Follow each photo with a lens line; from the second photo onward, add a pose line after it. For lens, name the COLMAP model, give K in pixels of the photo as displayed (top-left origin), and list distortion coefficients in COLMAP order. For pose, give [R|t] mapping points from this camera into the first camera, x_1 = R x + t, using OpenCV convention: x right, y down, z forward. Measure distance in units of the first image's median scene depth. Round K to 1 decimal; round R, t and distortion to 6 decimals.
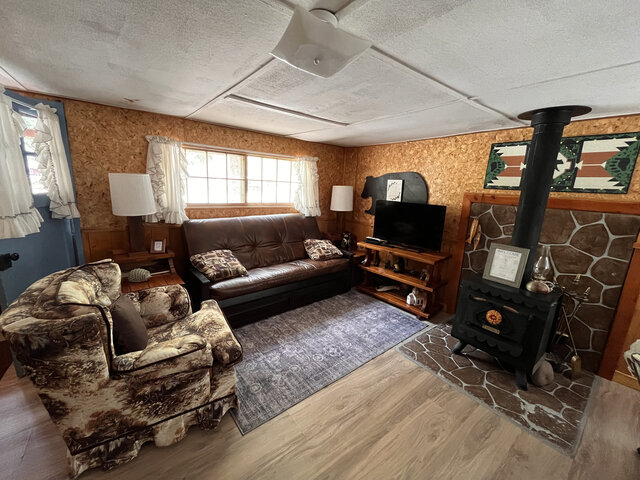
lens RADIAL K [[260.7, 0, 319.7], [0, 260.7, 238.4], [0, 0, 1]] dist [0.000024, 0.000031]
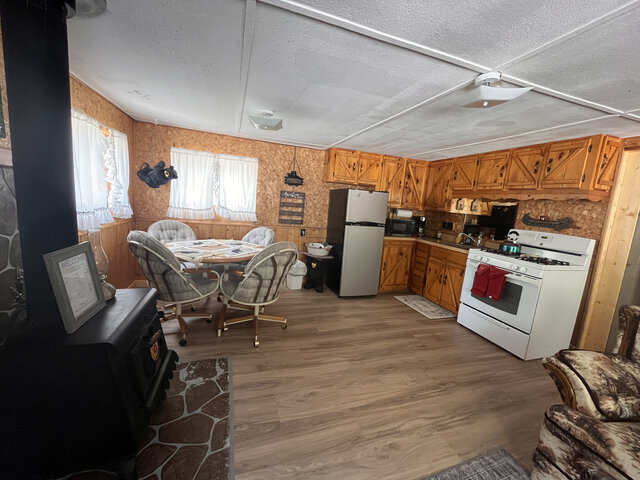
lens RADIAL K [[260.7, 0, 319.0], [0, 260.7, 239.5], [0, 0, 1]] dist [0.000024, 0.000031]
pose [[-0.934835, -0.172683, 0.310266, 0.156965], [-0.049518, 0.928644, 0.367652, -0.252719], [-0.351614, 0.328330, -0.876680, 1.596438]]
